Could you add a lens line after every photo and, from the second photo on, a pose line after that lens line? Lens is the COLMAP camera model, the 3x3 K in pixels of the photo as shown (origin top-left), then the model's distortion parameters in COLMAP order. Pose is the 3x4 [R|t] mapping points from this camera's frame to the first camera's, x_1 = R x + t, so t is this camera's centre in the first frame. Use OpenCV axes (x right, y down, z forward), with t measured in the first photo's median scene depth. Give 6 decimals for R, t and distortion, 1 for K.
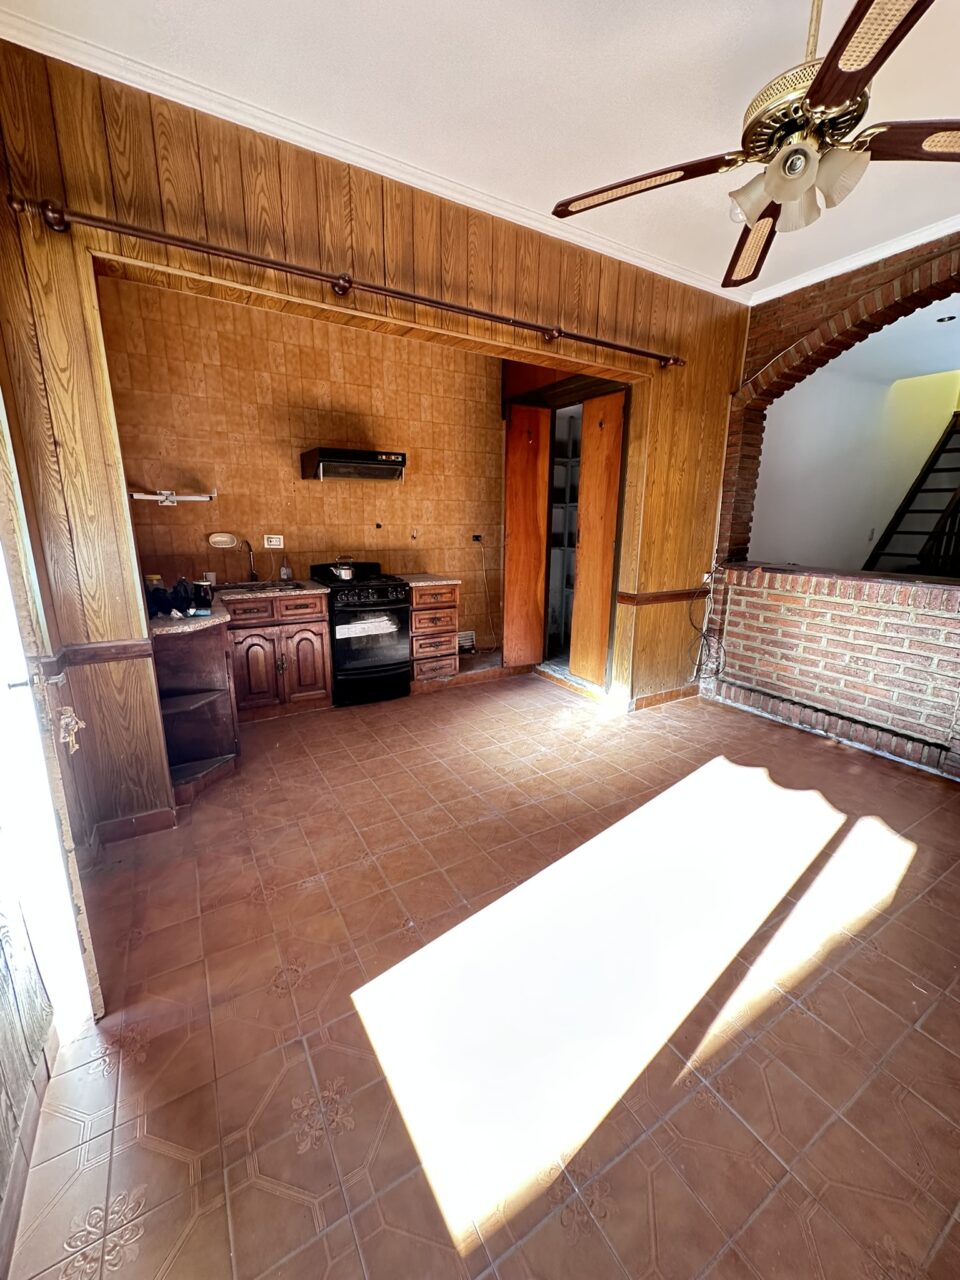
lens RADIAL K [[511.0, 0, 480.8], [0, 511.0, 640.5], [0, 0, 1]] dist [-0.002647, 0.000574]
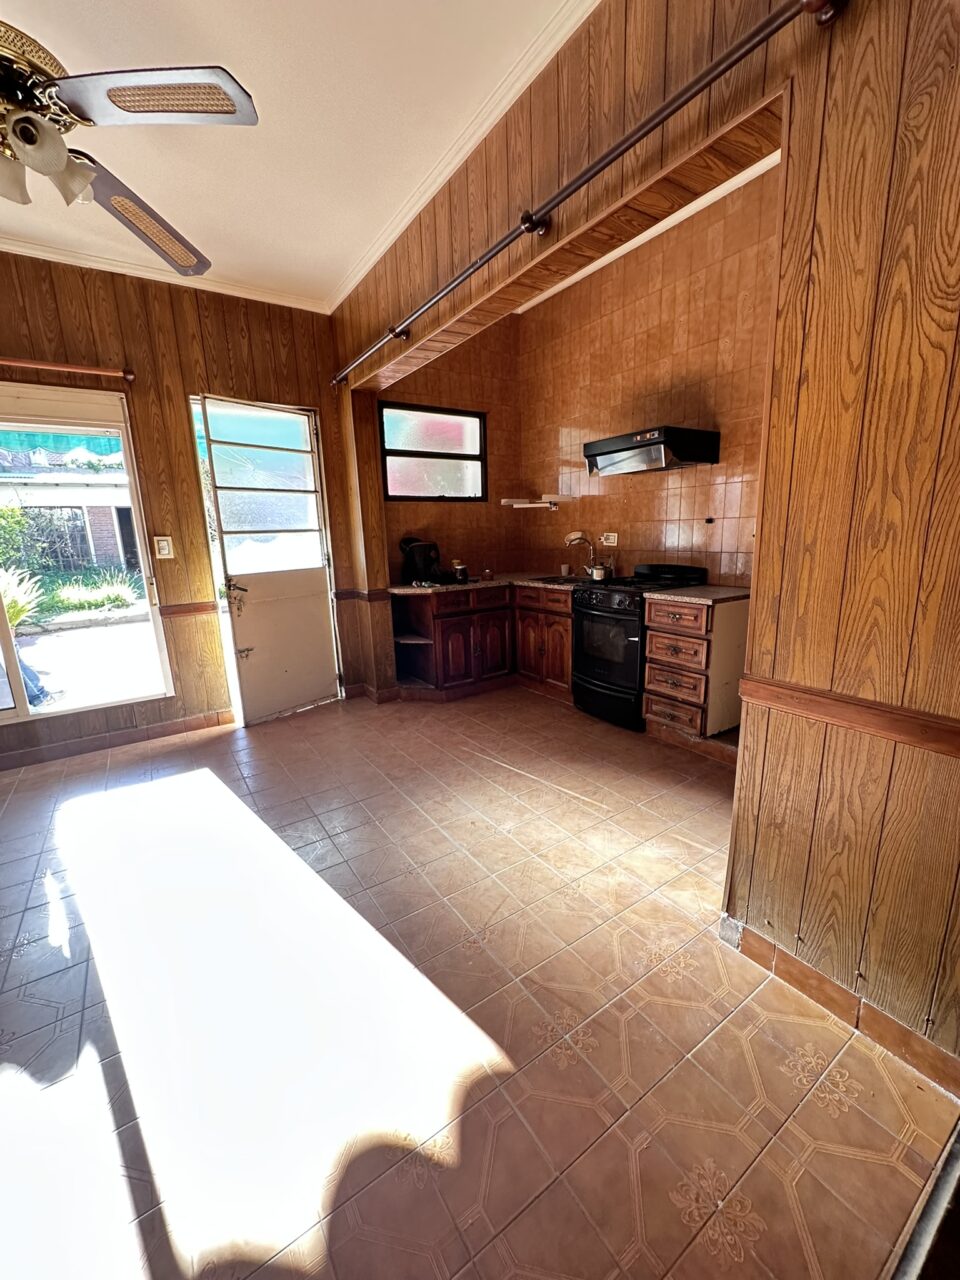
lens RADIAL K [[511.9, 0, 480.0], [0, 511.9, 640.0], [0, 0, 1]] dist [-0.001207, -0.000070]
pose [[0.046016, 0.198575, -0.979005, 0.705933], [-0.199820, 0.962066, 0.185748, -0.153482], [0.978752, 0.187077, 0.083950, 0.774252]]
